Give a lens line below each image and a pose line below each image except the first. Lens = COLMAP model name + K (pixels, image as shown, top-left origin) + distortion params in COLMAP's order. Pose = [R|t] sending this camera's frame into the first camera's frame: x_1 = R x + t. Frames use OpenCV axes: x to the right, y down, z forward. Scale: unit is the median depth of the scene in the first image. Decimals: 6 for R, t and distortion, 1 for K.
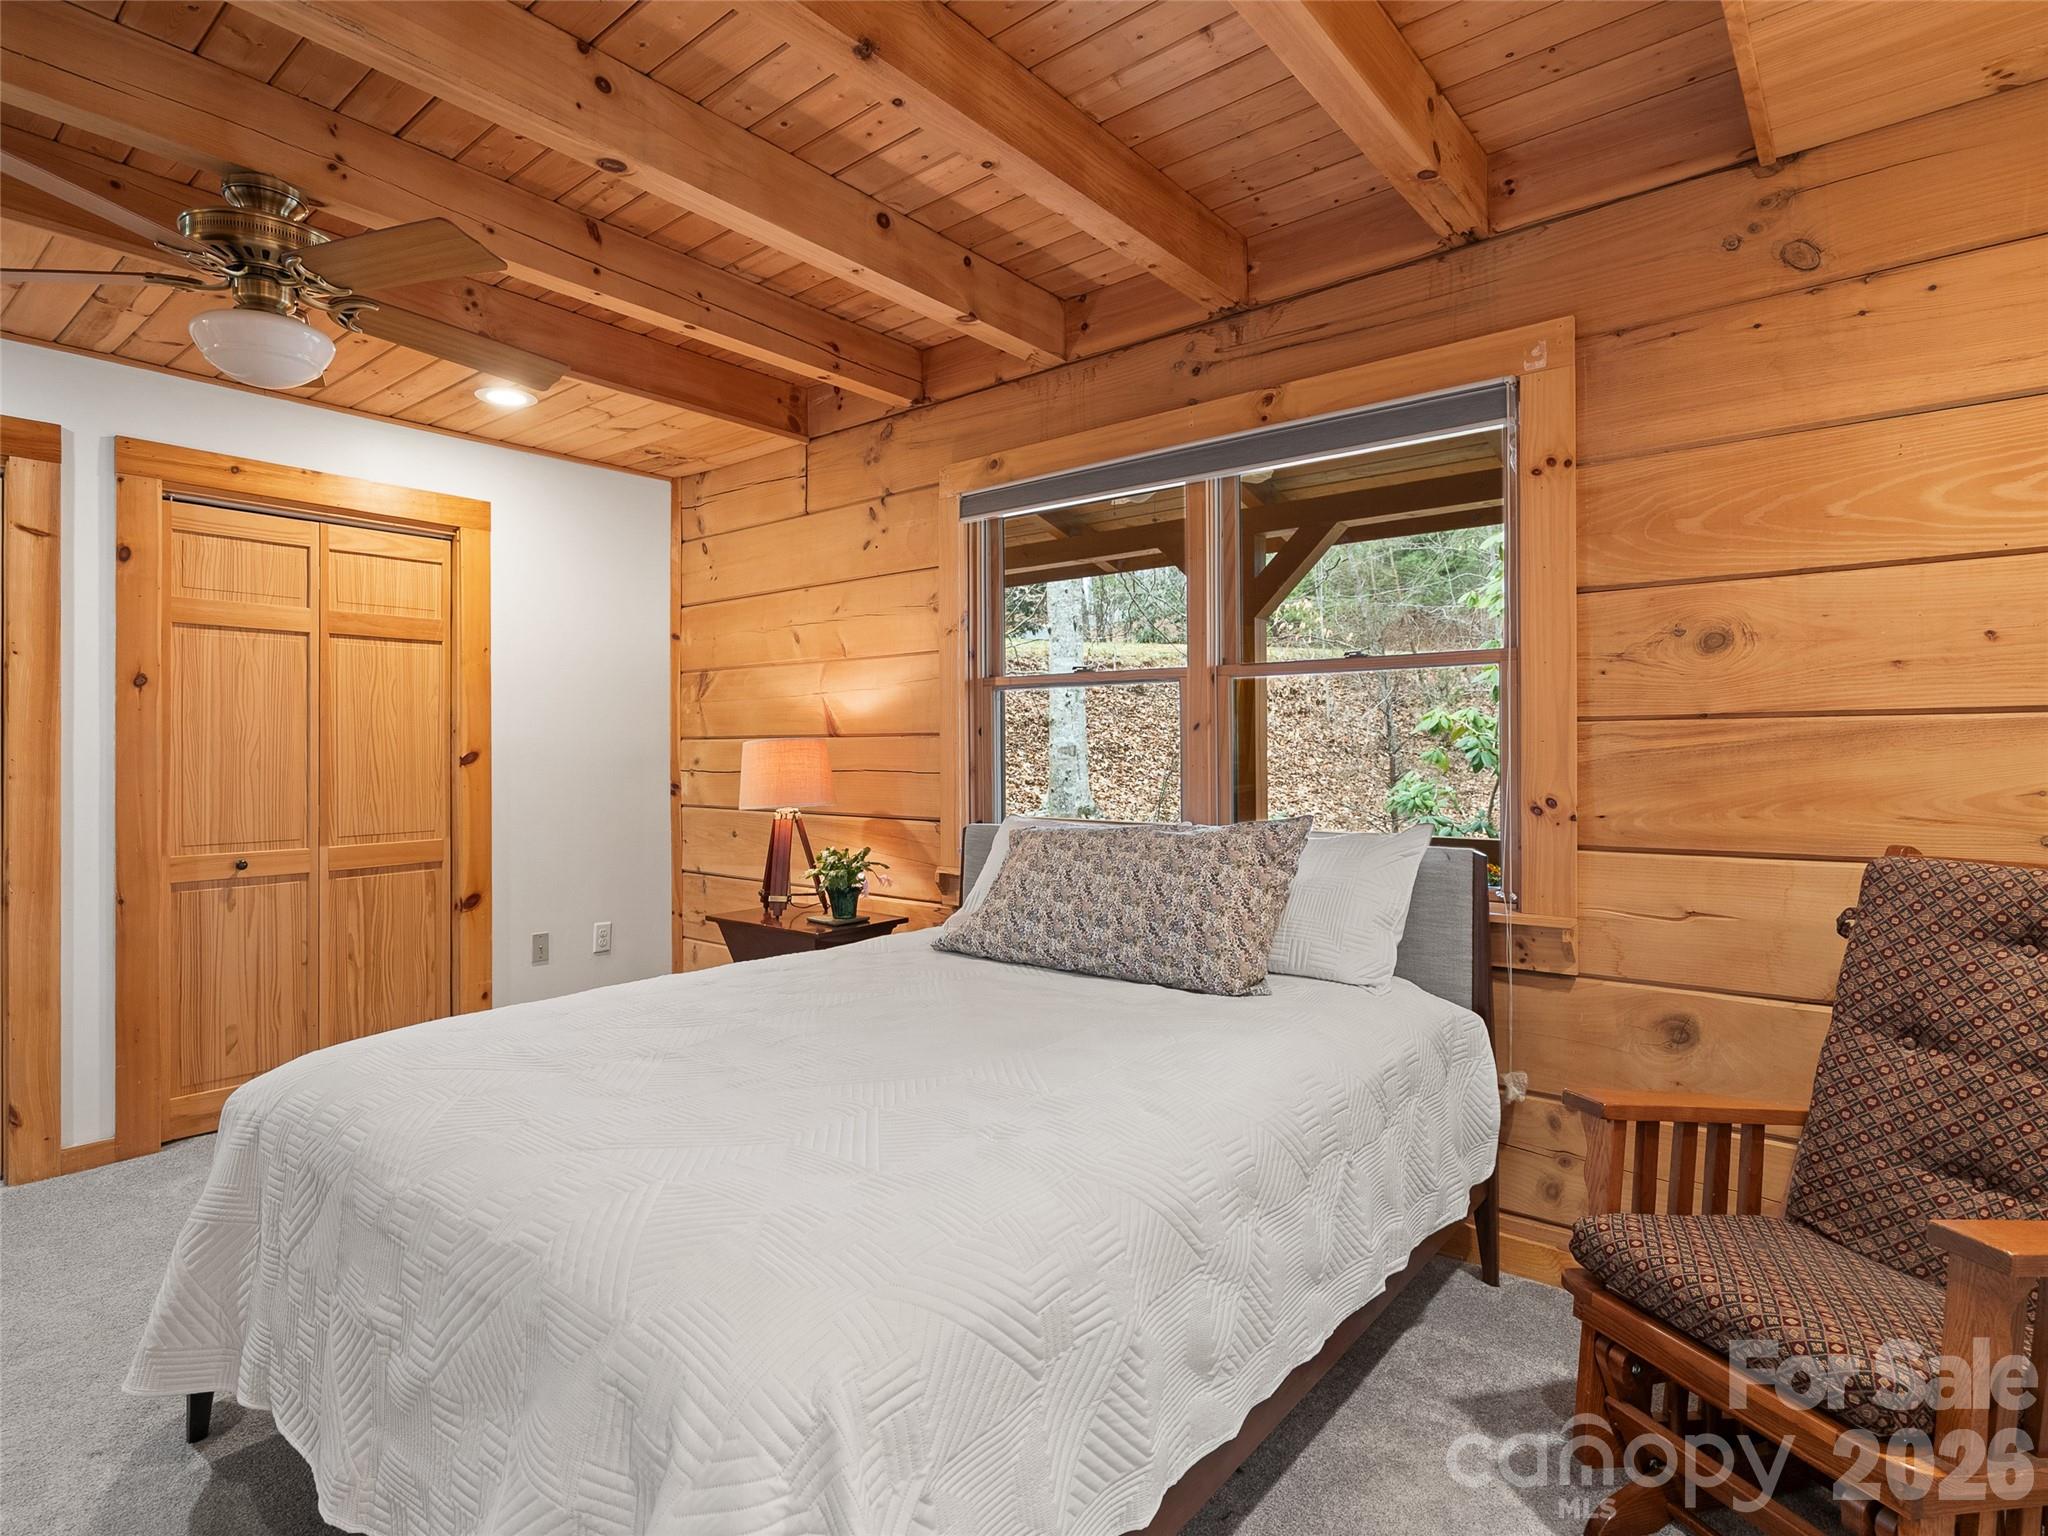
lens RADIAL K [[1072.3, 0, 1022.0], [0, 1072.3, 753.7], [0, 0, 1]] dist [0.001623, 0.001379]
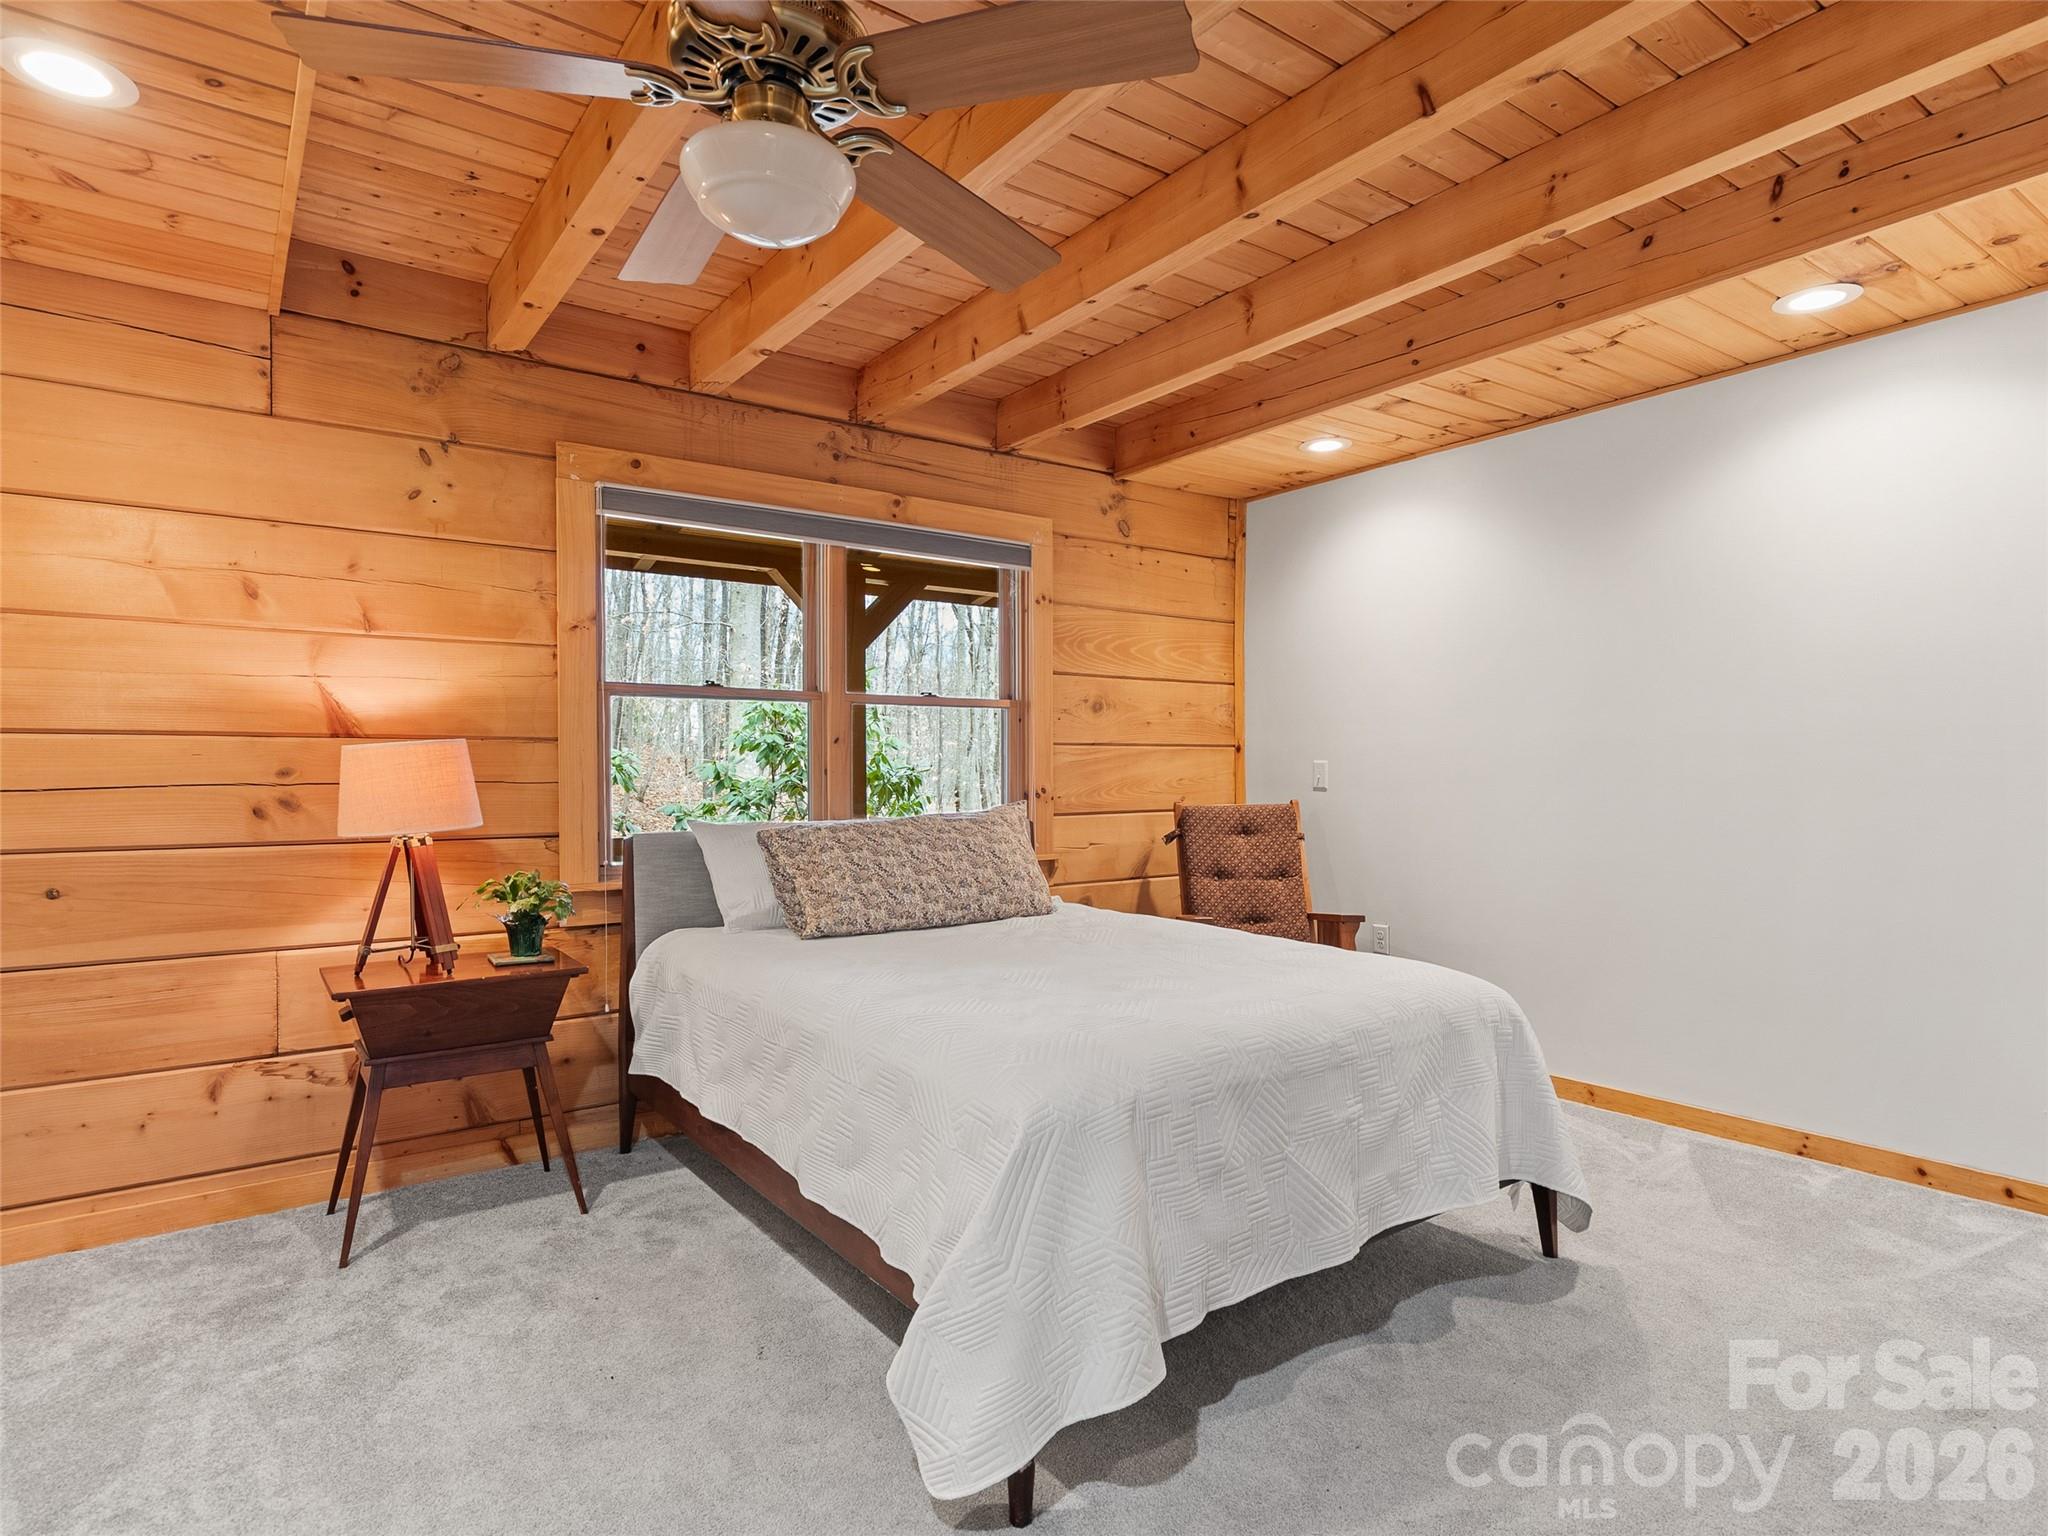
lens RADIAL K [[1143.4, 0, 1022.8], [0, 1143.4, 776.0], [0, 0, 1]] dist [0.001270, -0.001151]
pose [[0.237309, -0.010764, 0.971374, -1.313541], [-0.004714, 0.999914, 0.012232, -0.001072], [-0.971423, -0.007482, 0.237238, 0.565879]]
